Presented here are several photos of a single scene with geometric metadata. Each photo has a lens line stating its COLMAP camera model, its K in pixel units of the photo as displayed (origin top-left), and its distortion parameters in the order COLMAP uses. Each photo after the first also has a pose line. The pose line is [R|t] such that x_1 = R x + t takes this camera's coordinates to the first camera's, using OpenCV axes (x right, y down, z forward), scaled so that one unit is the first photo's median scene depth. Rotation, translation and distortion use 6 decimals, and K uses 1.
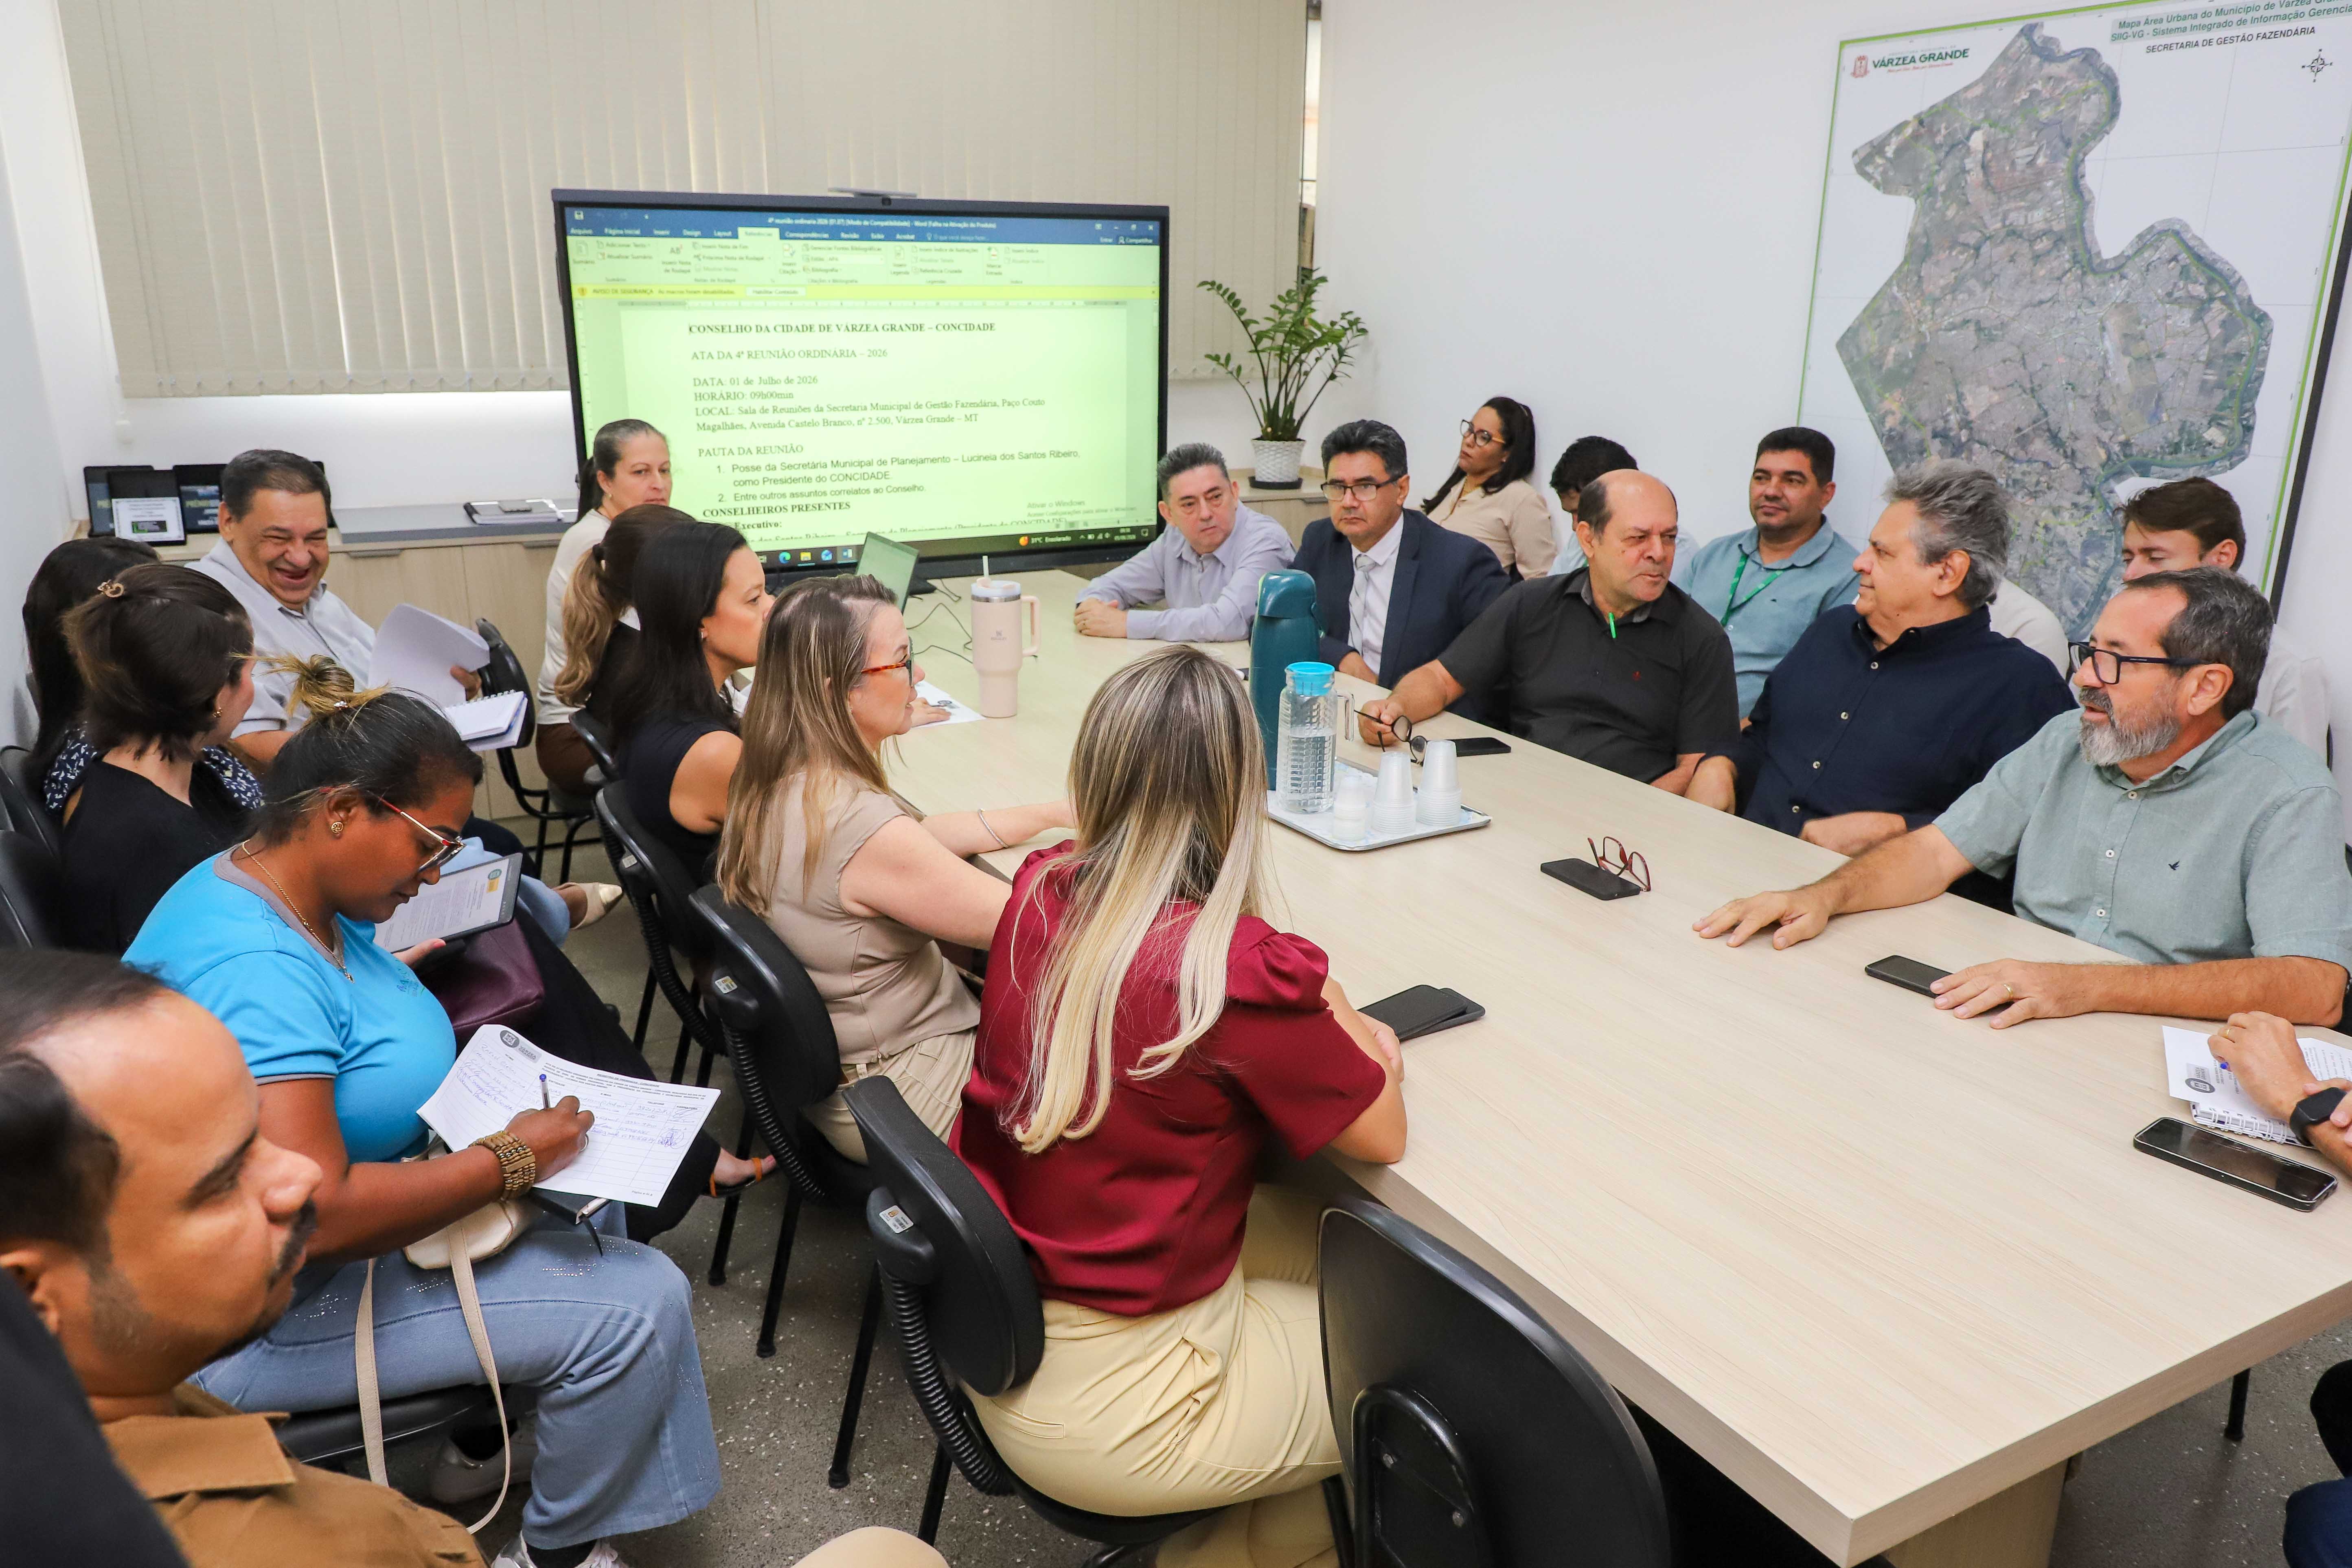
lens RADIAL K [[1667.4, 0, 1061.7], [0, 1667.4, 714.7], [0, 0, 1]] dist [0.000184, 0.003433]
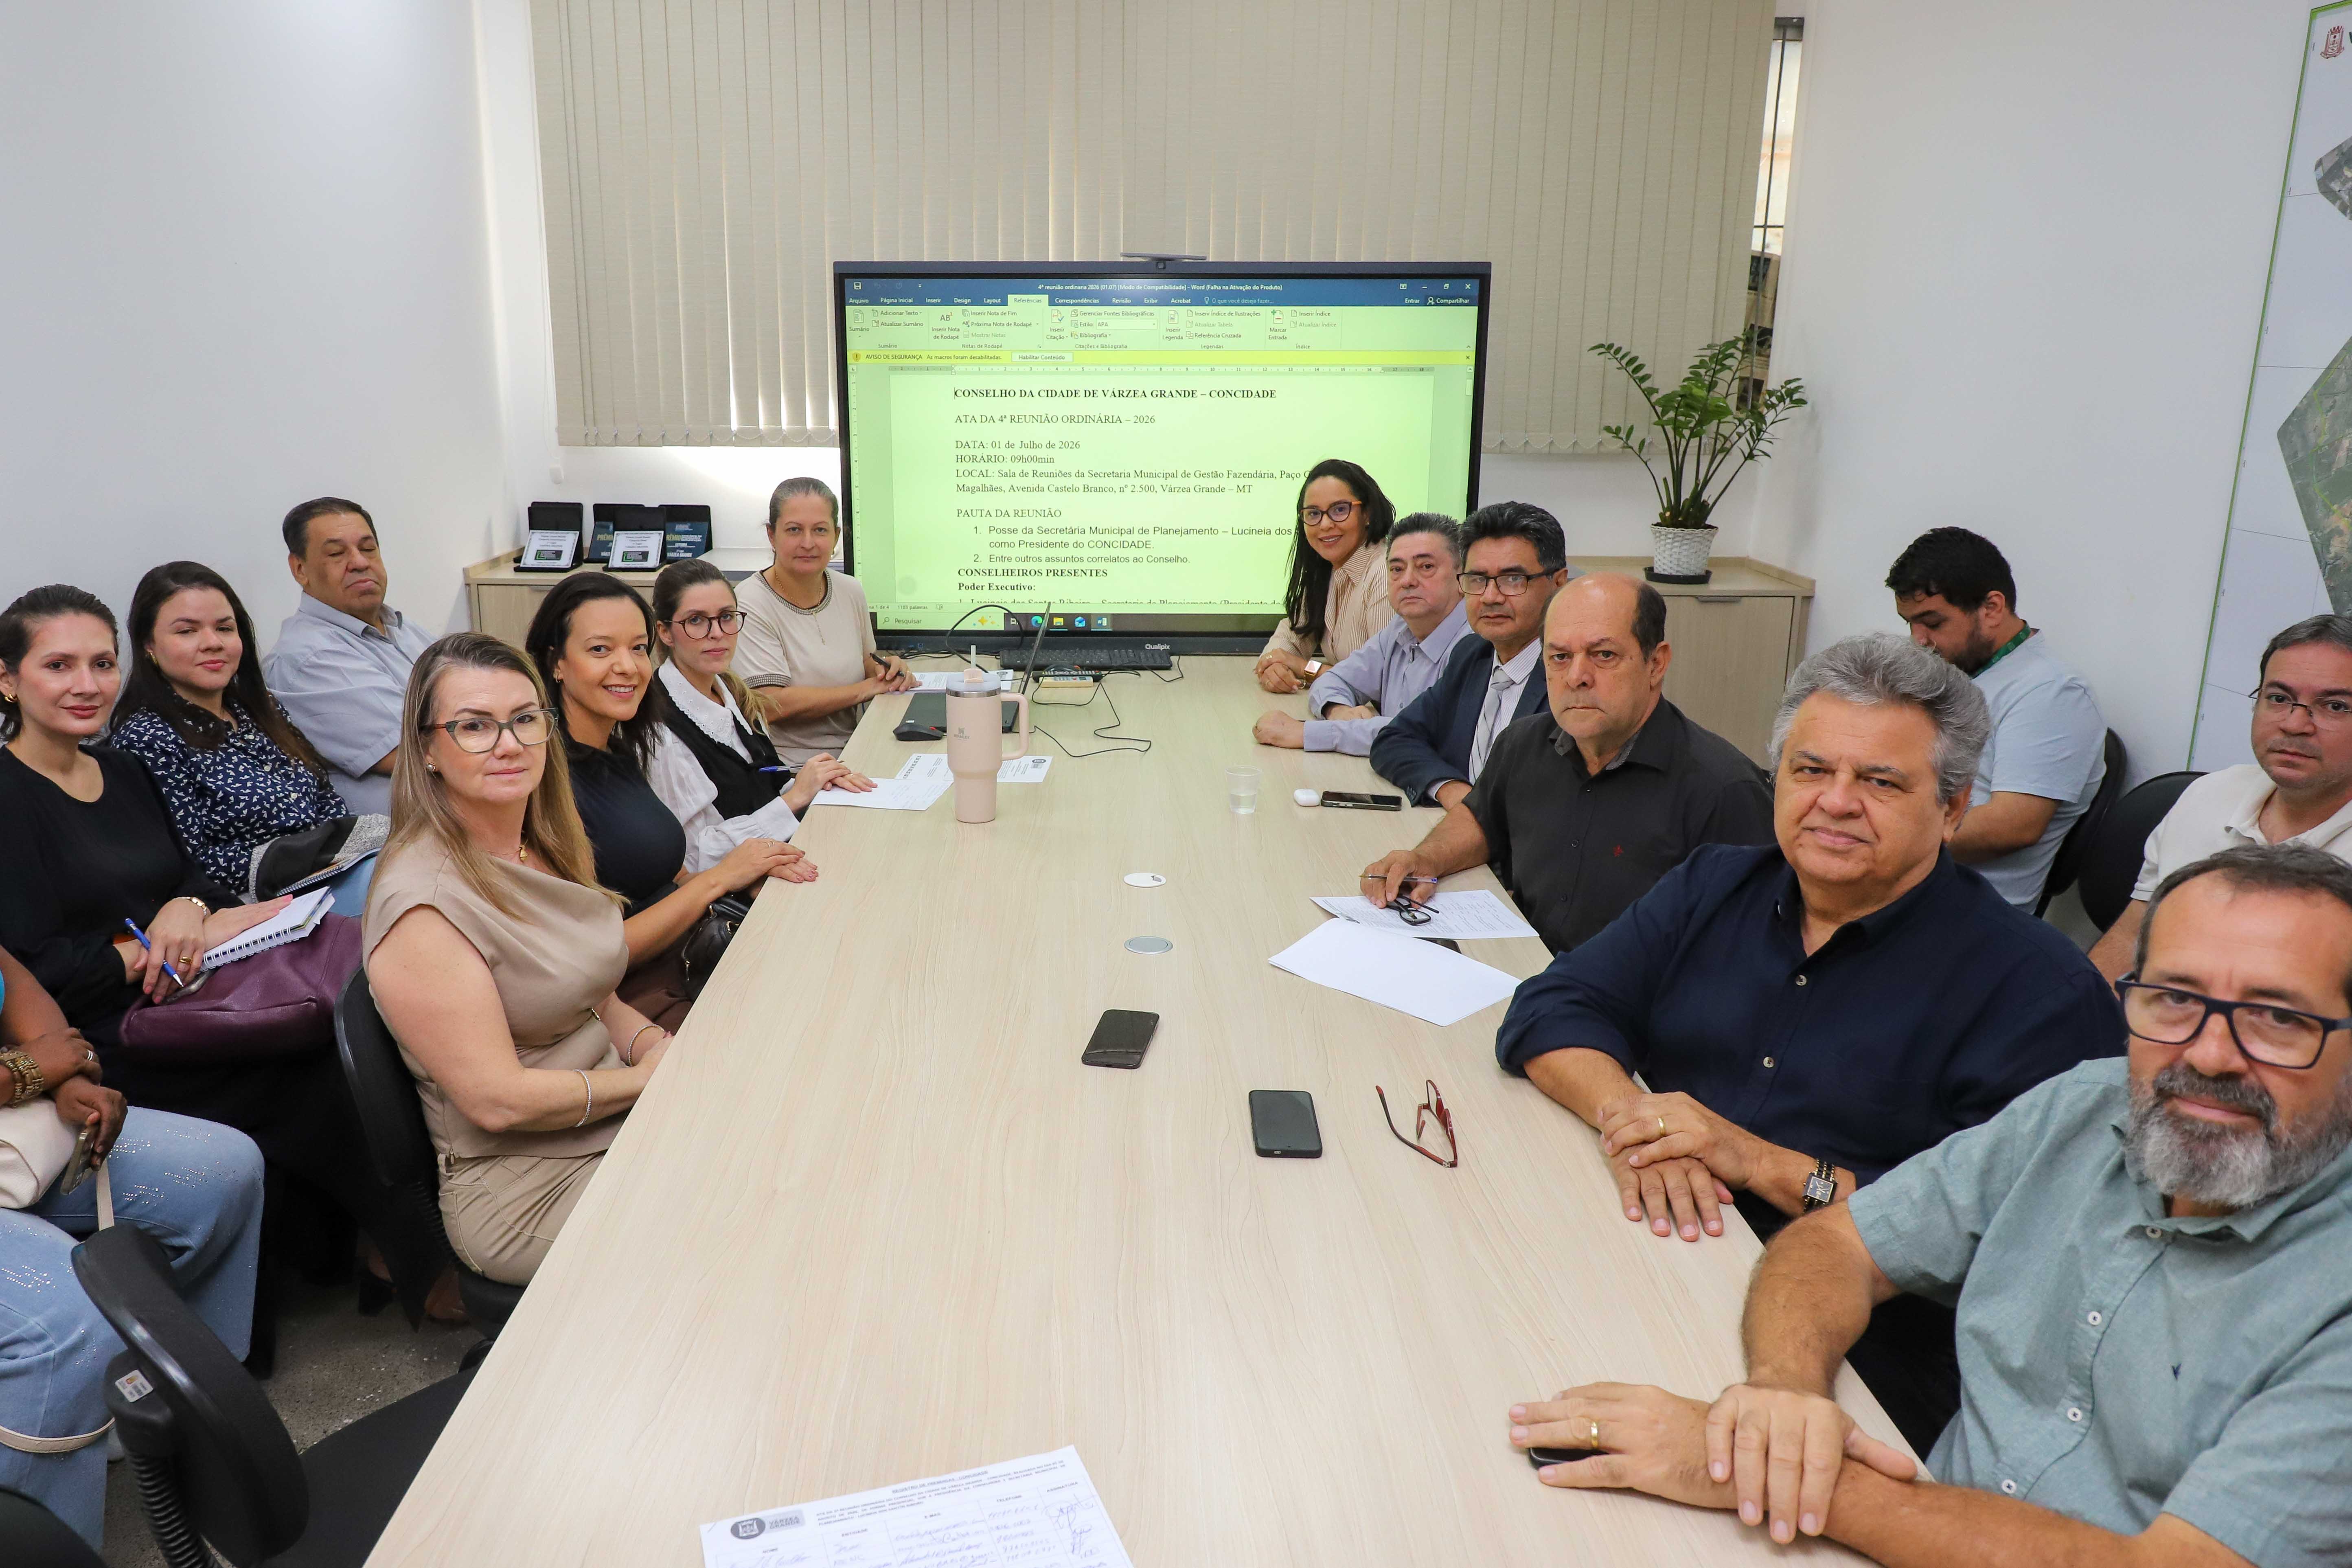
lens RADIAL K [[1624.4, 0, 934.4], [0, 1624.4, 679.0], [0, 0, 1]] dist [0.001628, 0.001643]
pose [[0.888173, 0.089762, -0.450657, 0.286411], [-0.112354, 0.993389, -0.023567, -0.039410], [0.445562, 0.071565, 0.892386, 0.143597]]
